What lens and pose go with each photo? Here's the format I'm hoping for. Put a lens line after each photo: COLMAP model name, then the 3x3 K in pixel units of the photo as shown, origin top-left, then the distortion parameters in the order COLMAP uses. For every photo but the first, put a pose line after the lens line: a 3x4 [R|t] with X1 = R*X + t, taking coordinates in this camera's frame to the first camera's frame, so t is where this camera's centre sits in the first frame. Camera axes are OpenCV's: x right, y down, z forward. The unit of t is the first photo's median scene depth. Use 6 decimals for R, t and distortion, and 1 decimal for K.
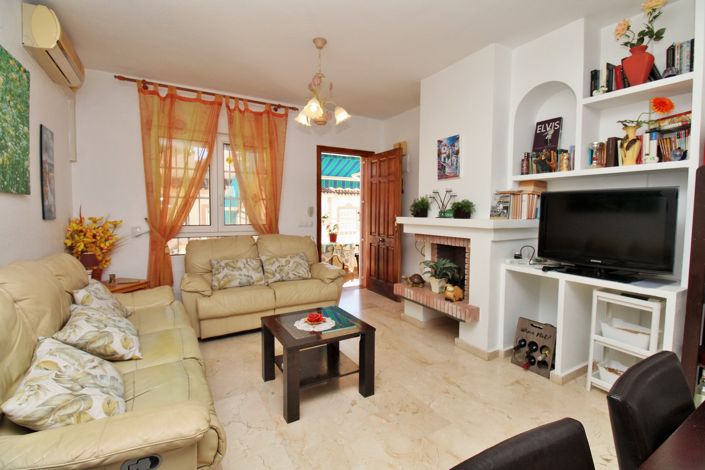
lens RADIAL K [[318.9, 0, 352.2], [0, 318.9, 227.1], [0, 0, 1]] dist [-0.000279, -0.000040]
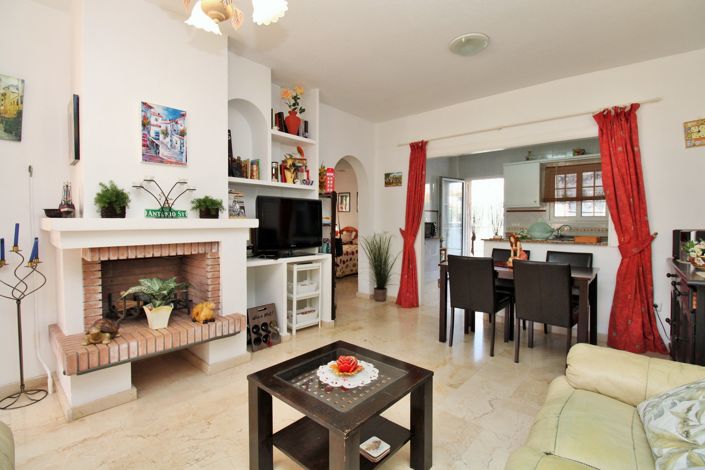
lens RADIAL K [[333.1, 0, 353.7], [0, 333.1, 227.0], [0, 0, 1]] dist [-0.000162, -0.000123]
pose [[-0.304292, -0.028212, 0.952161, -0.574798], [0.041586, 0.998215, 0.042867, -0.025285], [-0.951671, 0.052640, -0.302576, 0.867821]]
